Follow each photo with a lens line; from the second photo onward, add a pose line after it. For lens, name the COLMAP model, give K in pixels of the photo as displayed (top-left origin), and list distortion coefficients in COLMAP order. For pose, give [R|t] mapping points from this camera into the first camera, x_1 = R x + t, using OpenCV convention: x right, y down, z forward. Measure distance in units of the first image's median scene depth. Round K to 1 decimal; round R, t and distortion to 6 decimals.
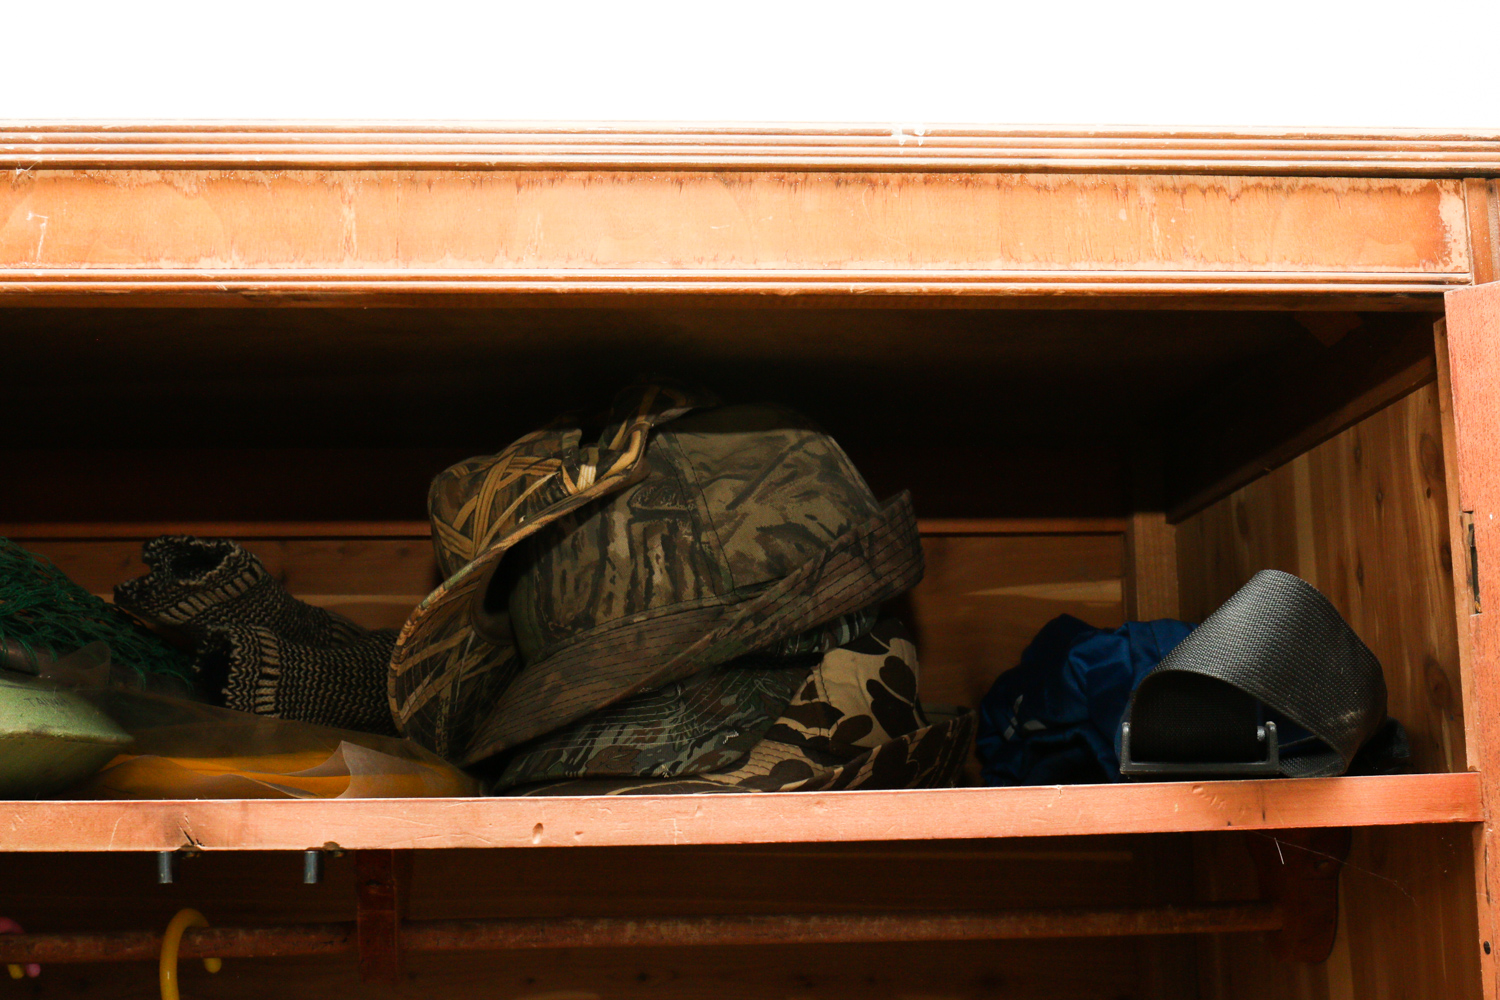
lens RADIAL K [[2023.7, 0, 752.1], [0, 2023.7, 491.7], [0, 0, 1]] dist [-0.076769, 0.000000]
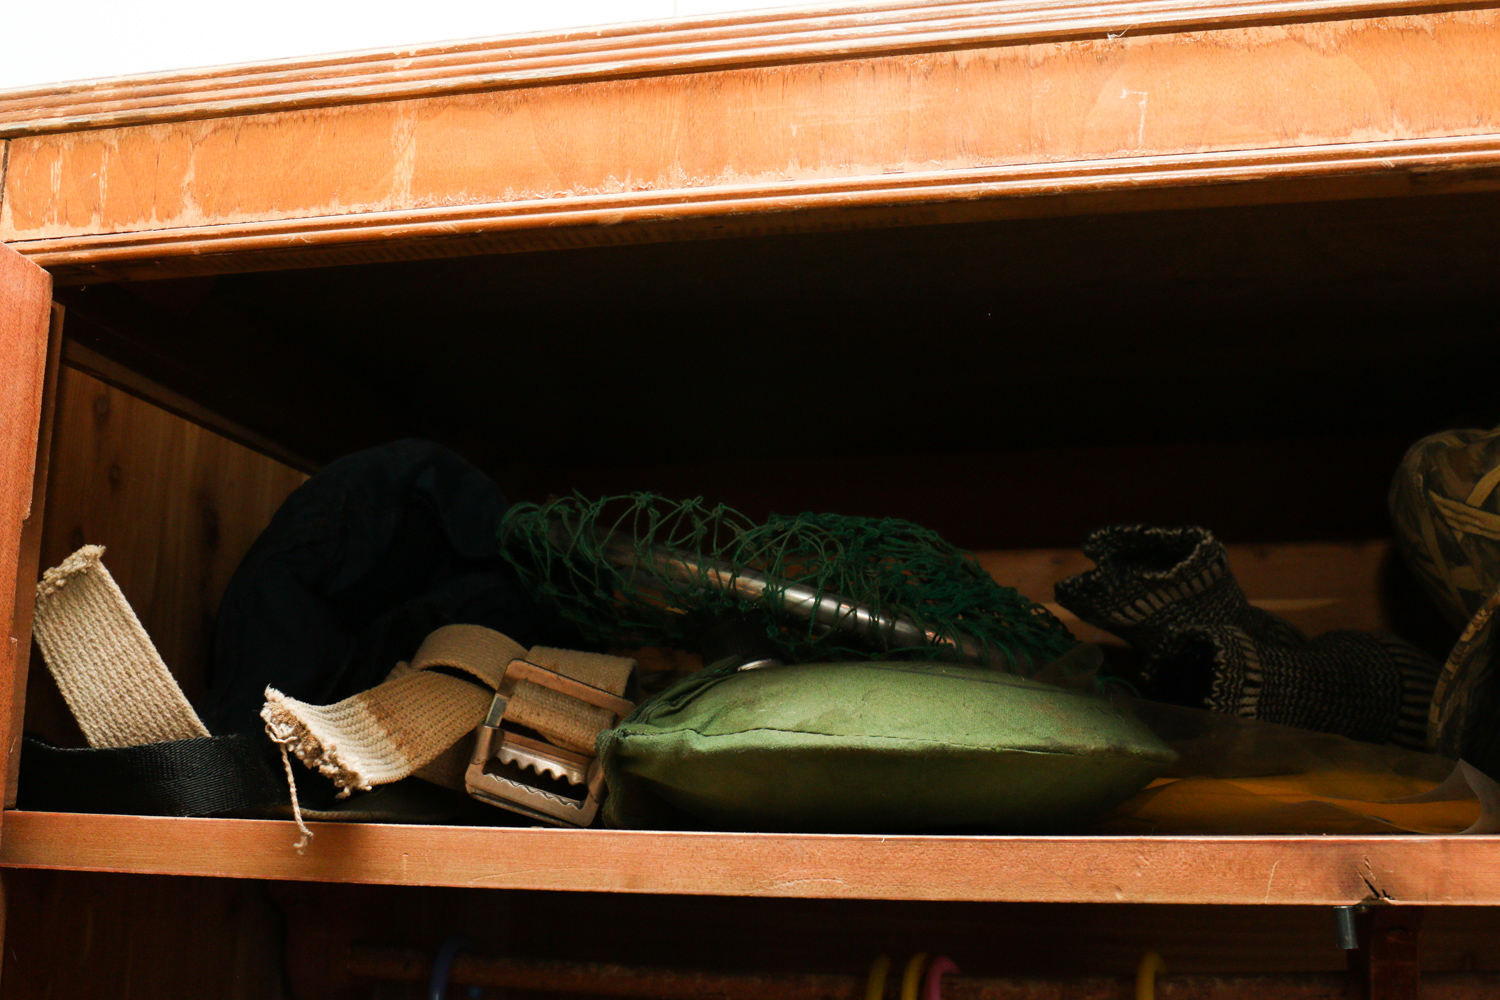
lens RADIAL K [[1708.3, 0, 697.3], [0, 1708.3, 468.8], [0, 0, 1]] dist [-0.070106, 0.000000]
pose [[0.953061, -0.038362, -0.300338, -0.282111], [0.024972, 0.998521, -0.048297, 0.033730], [0.301747, 0.038530, 0.952609, 0.271426]]
